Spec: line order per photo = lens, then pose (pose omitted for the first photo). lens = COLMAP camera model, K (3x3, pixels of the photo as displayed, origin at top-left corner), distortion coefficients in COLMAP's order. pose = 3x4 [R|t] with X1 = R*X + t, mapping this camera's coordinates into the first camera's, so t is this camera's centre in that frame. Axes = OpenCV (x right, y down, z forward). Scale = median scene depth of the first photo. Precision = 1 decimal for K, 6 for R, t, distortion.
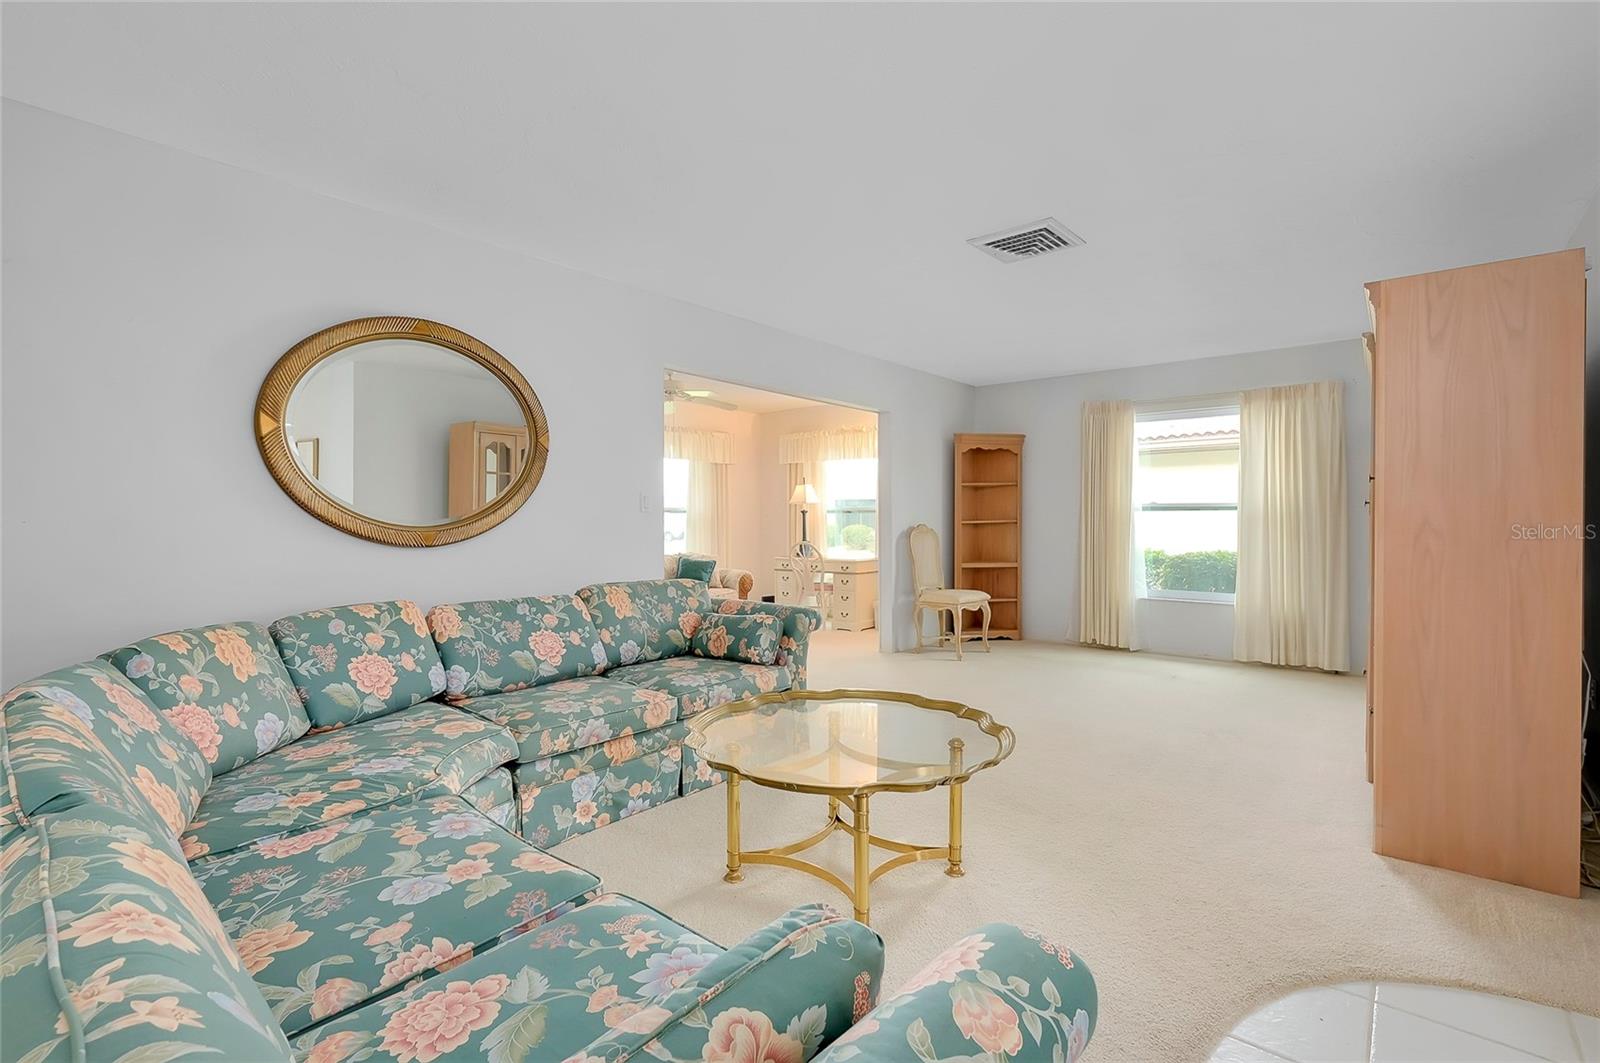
lens RADIAL K [[725.8, 0, 800.0], [0, 725.8, 531.5], [0, 0, 1]] dist [-0.003591, 0.000195]
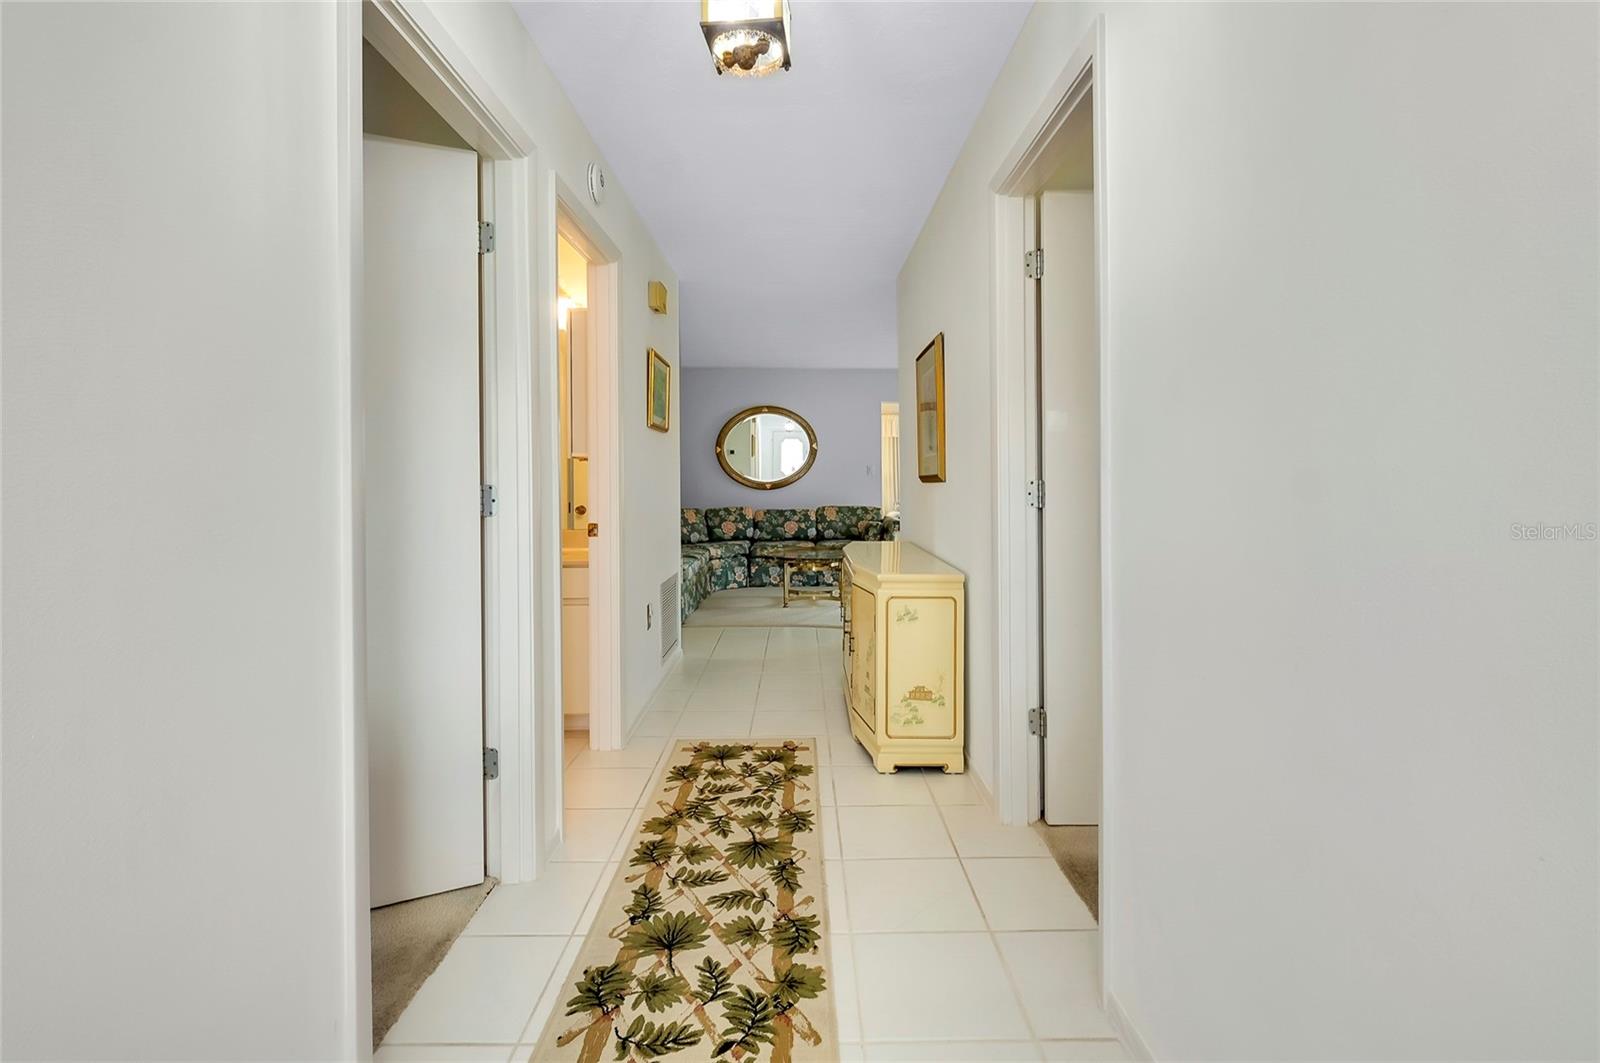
lens RADIAL K [[725.8, 0, 800.0], [0, 725.8, 531.5], [0, 0, 1]] dist [-0.003591, 0.000195]
pose [[0.640347, 0.043790, -0.766837, 1.900360], [-0.003007, 0.998509, 0.054509, 0.033734], [0.768080, -0.032599, 0.639524, -0.743853]]
